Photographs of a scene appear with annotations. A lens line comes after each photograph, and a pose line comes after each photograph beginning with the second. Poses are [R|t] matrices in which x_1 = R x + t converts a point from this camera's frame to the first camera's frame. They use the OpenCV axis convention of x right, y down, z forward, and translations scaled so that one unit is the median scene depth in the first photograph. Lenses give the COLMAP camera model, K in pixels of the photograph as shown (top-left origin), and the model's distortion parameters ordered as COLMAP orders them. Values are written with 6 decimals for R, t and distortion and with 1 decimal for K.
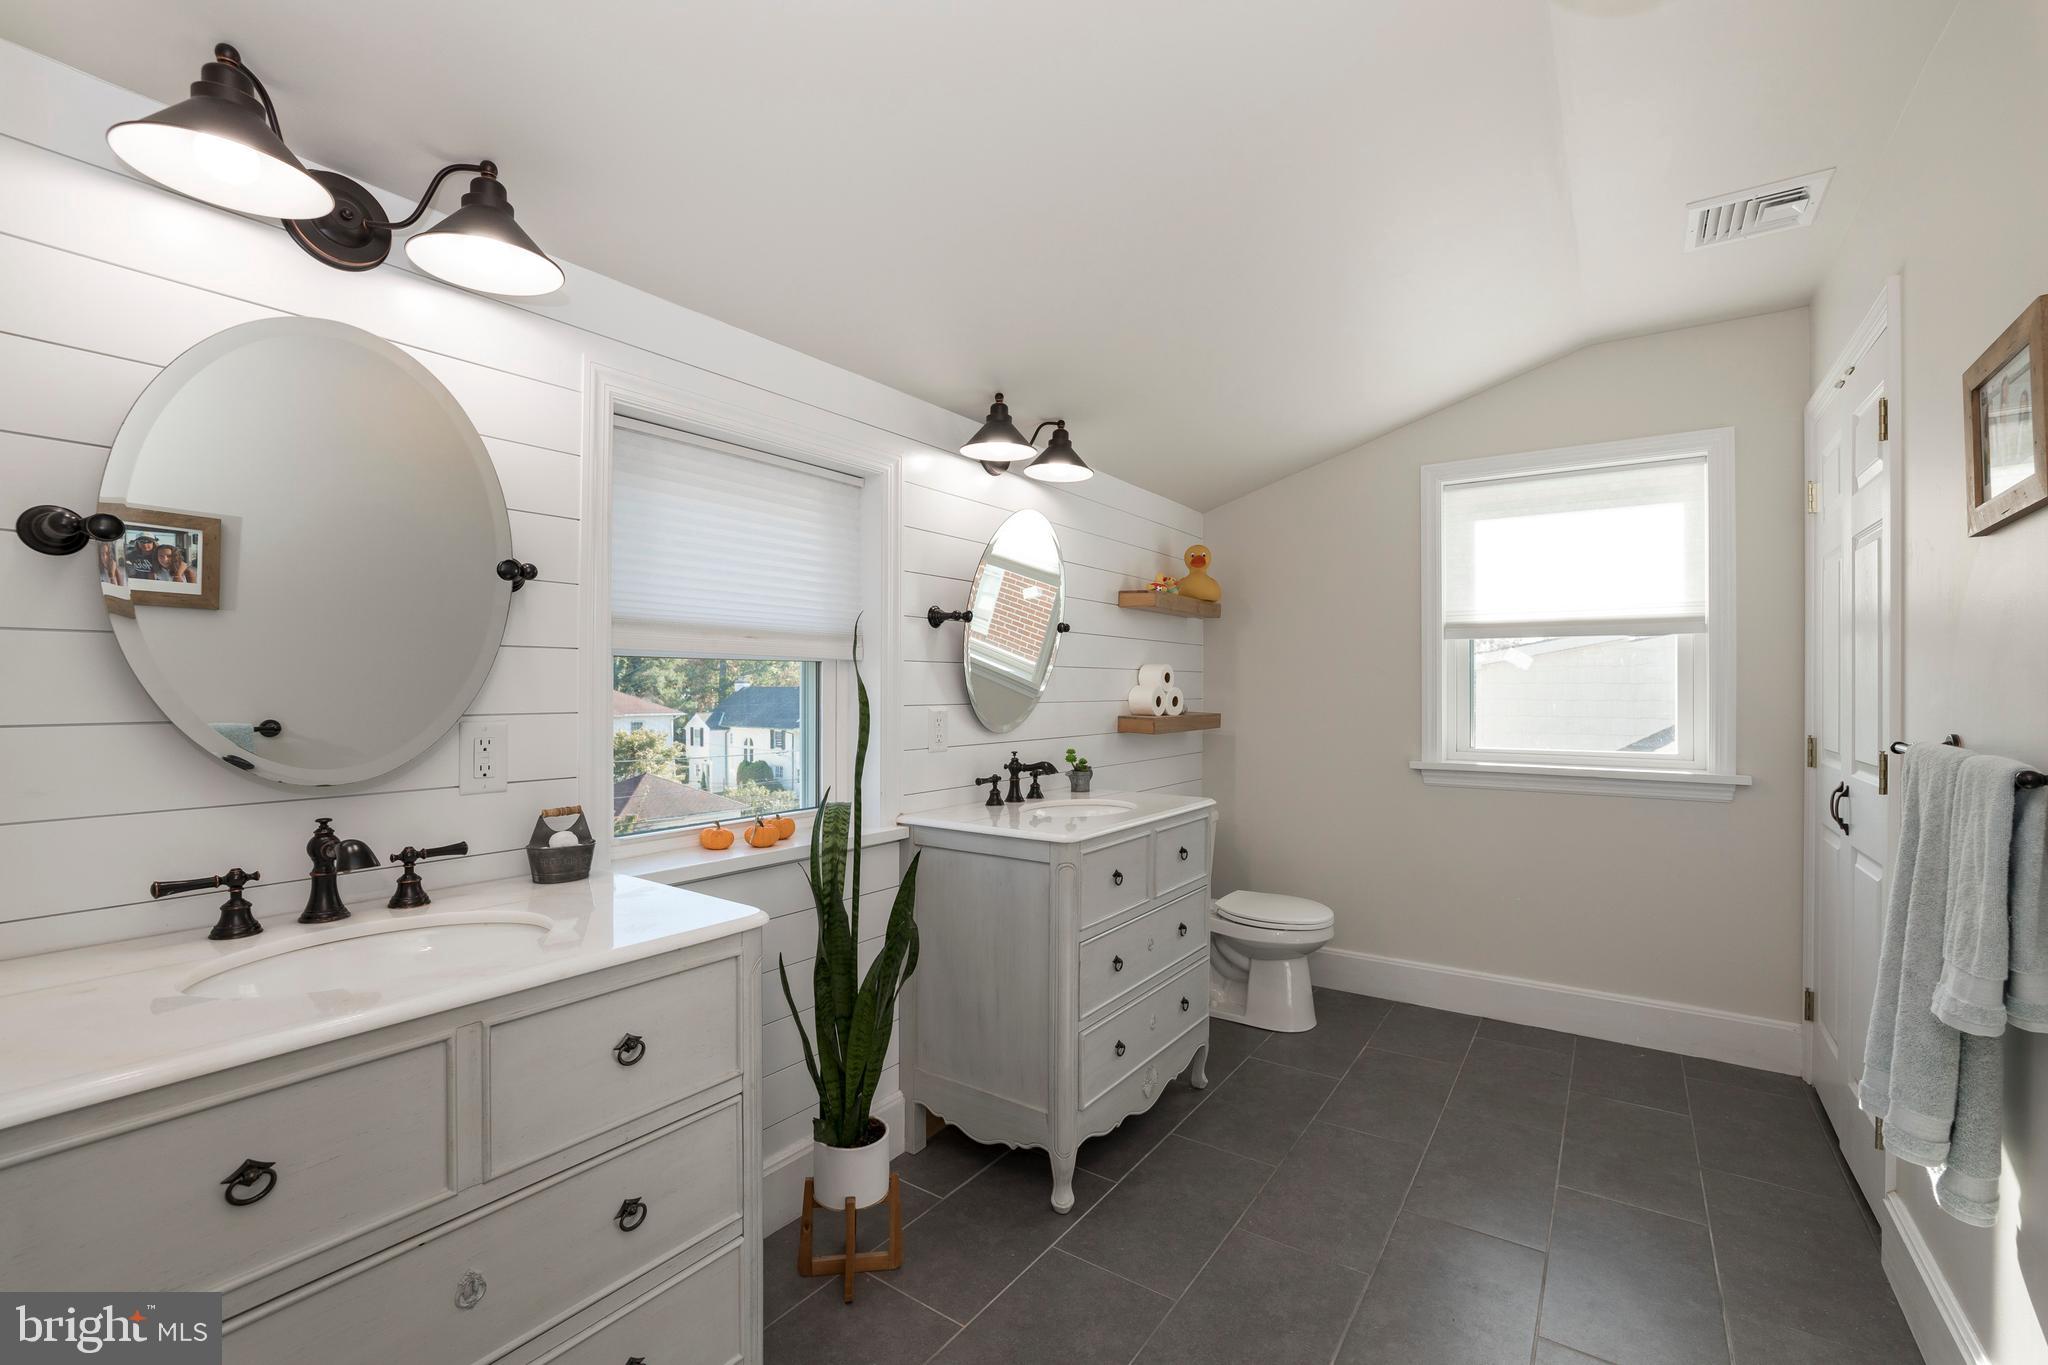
lens RADIAL K [[875.6, 0, 1024.0], [0, 875.6, 682.5], [0, 0, 1]] dist [-0.046294, 0.014898]
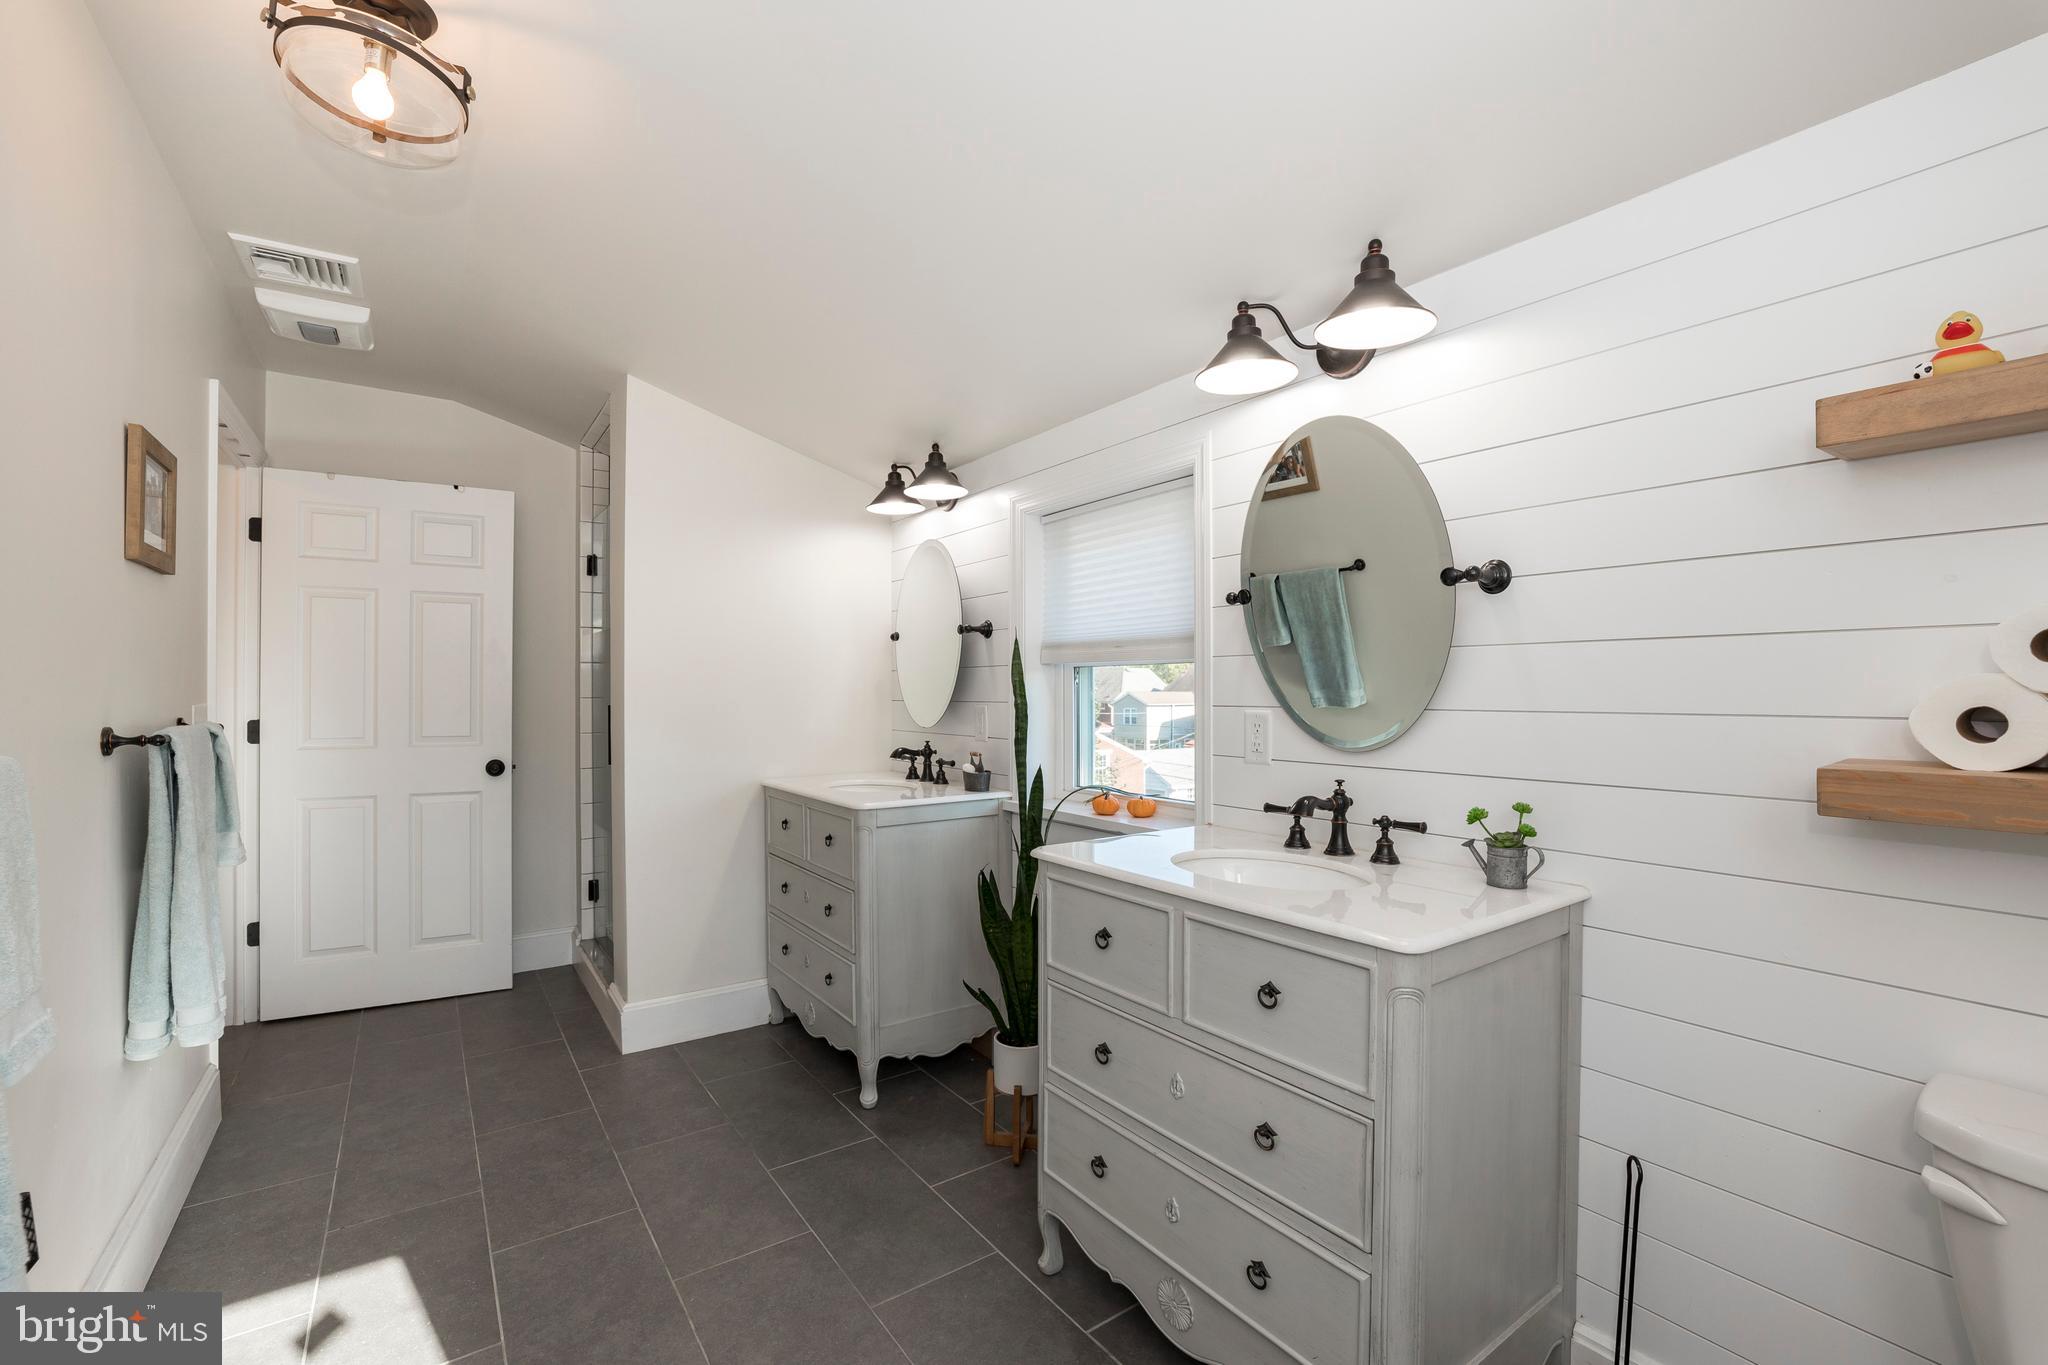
lens RADIAL K [[875.6, 0, 1024.0], [0, 875.6, 682.5], [0, 0, 1]] dist [-0.046294, 0.014898]
pose [[-0.343357, -0.010632, -0.939145, 0.745923], [0.005279, 0.999898, -0.013250, 0.012823], [0.939190, -0.009507, -0.343266, 1.072551]]
